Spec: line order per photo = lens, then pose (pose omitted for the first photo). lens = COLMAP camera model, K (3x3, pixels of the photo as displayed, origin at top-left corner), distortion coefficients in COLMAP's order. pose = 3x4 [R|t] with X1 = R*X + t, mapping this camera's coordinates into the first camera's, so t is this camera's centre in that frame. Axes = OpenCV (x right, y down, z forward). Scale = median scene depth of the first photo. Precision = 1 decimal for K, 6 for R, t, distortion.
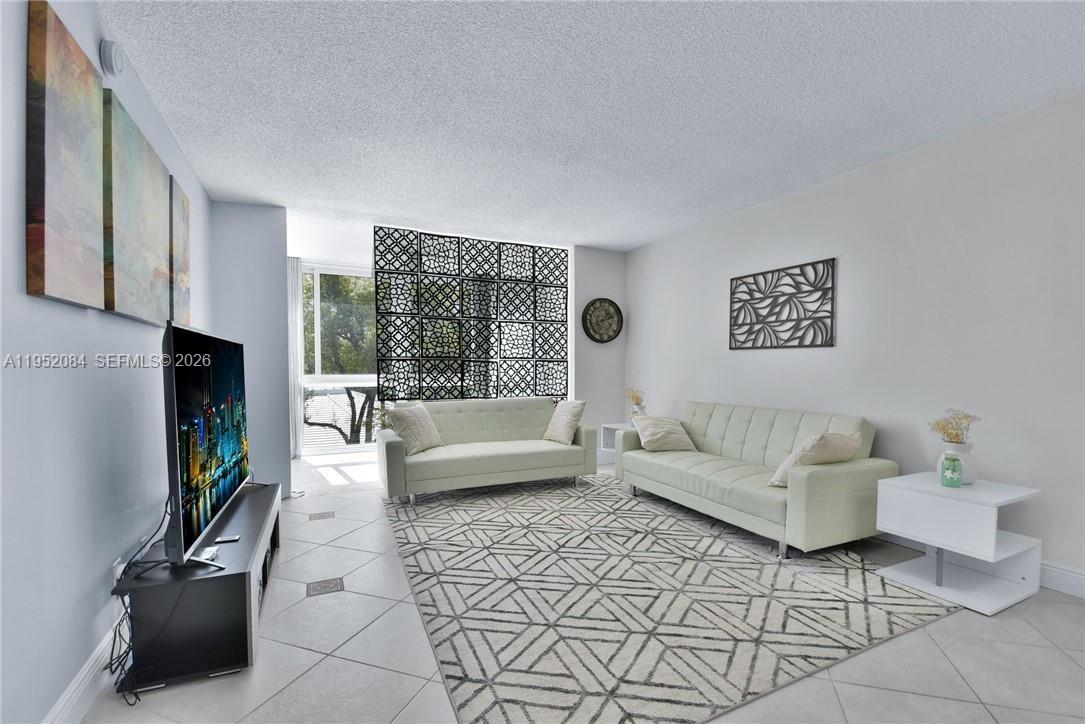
lens RADIAL K [[474.9, 0, 543.0], [0, 474.9, 368.5], [0, 0, 1]] dist [-0.002776, -0.000205]
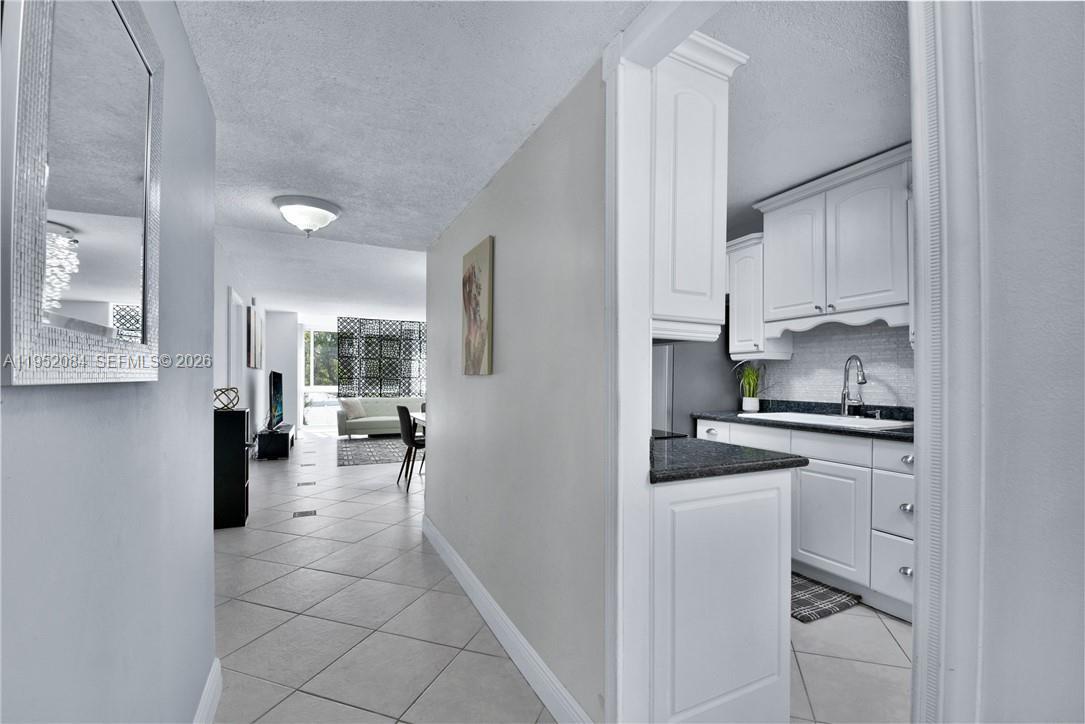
lens RADIAL K [[474.9, 0, 543.8], [0, 474.9, 365.9], [0, 0, 1]] dist [-0.002776, -0.000205]
pose [[0.999997, 0.001781, -0.001361, 0.521628], [-0.001833, 0.999247, -0.038761, 0.005337], [0.001291, 0.038764, 0.999248, -1.025858]]
